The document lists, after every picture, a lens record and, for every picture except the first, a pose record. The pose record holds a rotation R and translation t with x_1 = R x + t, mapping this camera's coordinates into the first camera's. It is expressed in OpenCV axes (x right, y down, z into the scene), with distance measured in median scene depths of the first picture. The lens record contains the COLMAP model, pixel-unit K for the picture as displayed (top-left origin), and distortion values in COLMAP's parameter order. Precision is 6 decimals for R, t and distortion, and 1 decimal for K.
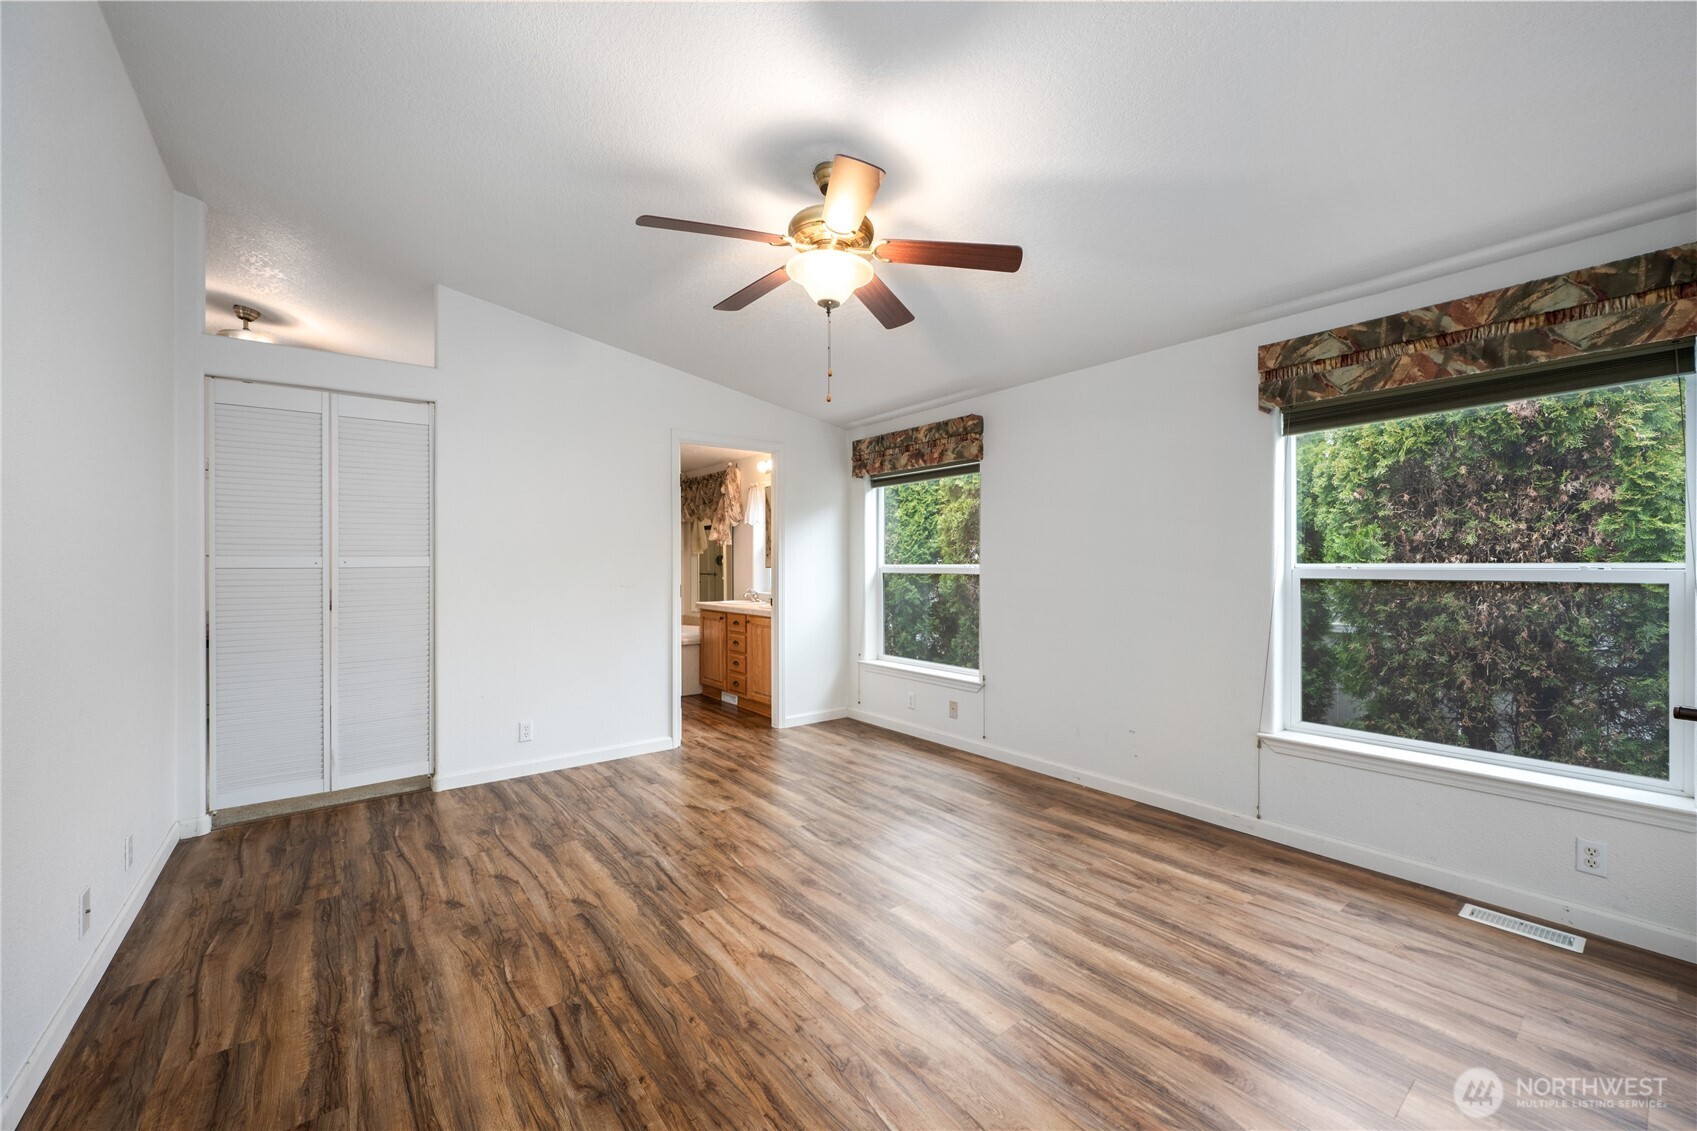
lens RADIAL K [[662.0, 0, 862.2], [0, 662.0, 569.8], [0, 0, 1]] dist [0.000465, -0.000254]
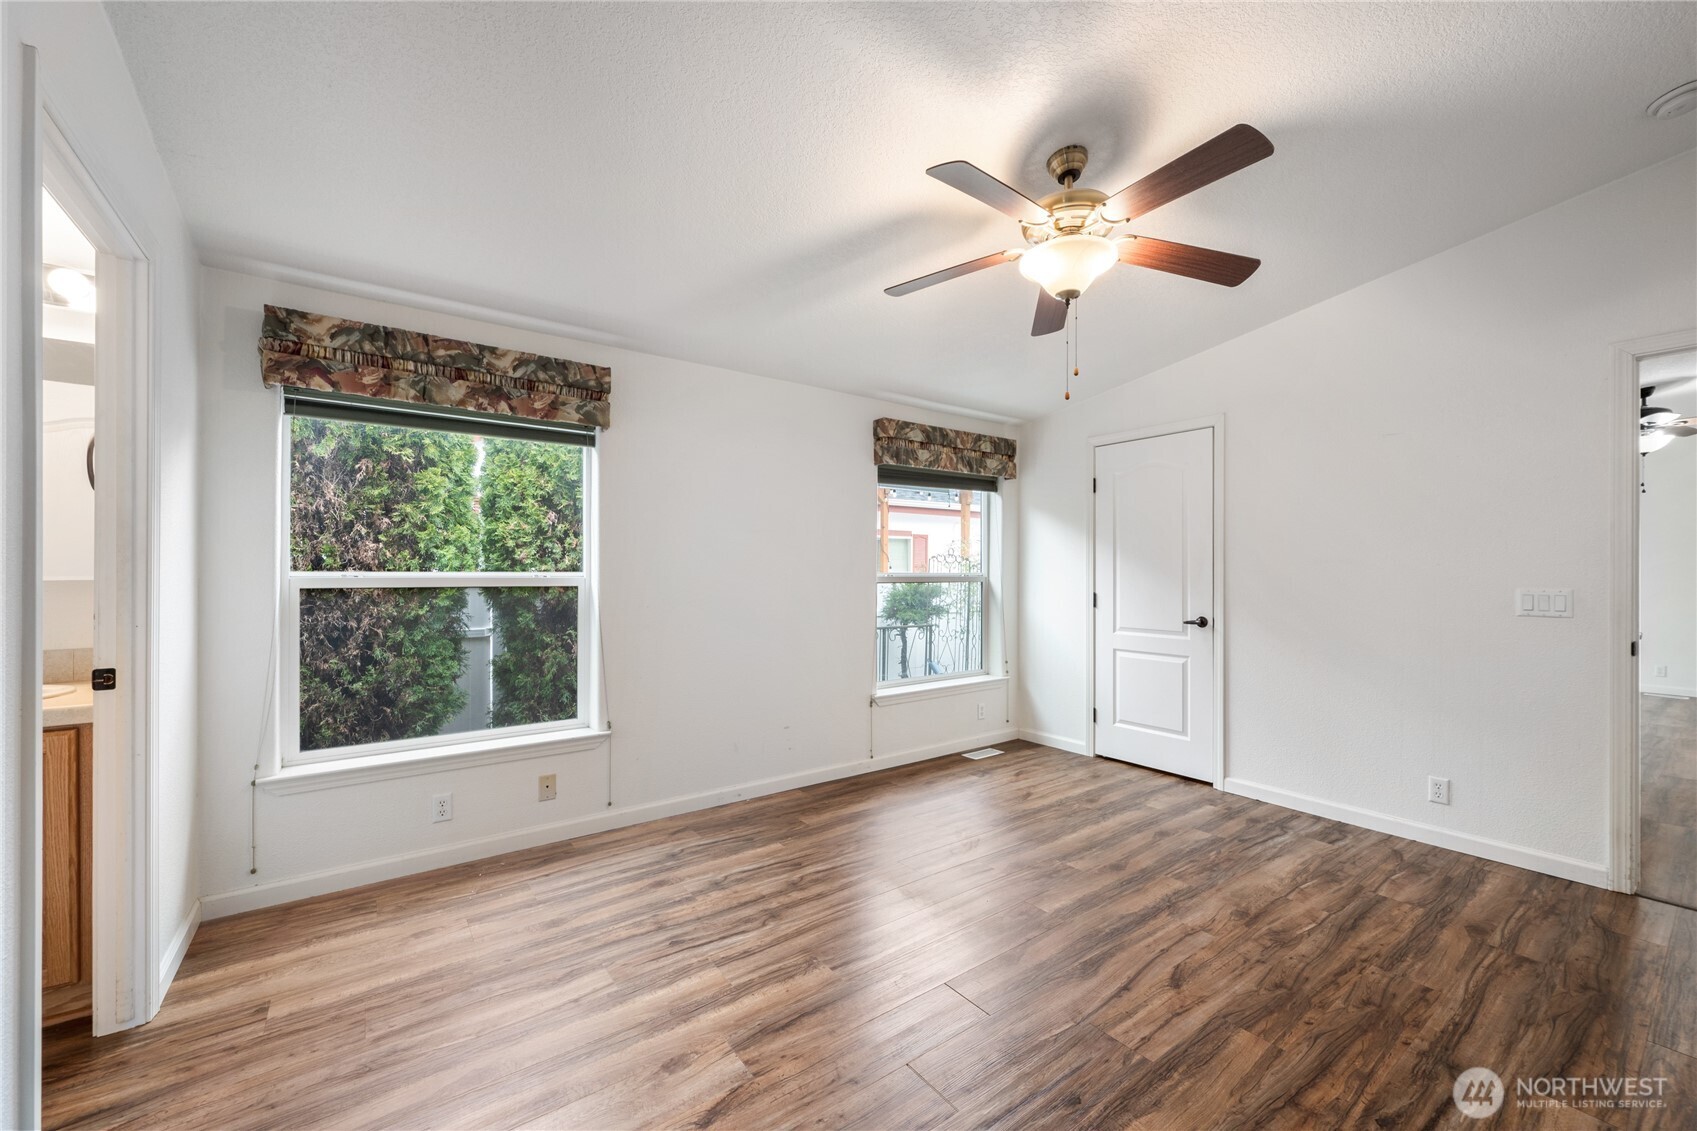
lens RADIAL K [[662.0, 0, 852.6], [0, 662.0, 561.7], [0, 0, 1]] dist [0.000465, -0.000254]
pose [[0.046043, 0.018347, 0.998771, -0.924340], [0.006526, 0.999804, -0.018667, -0.006383], [-0.998918, 0.007378, 0.045914, 1.159506]]
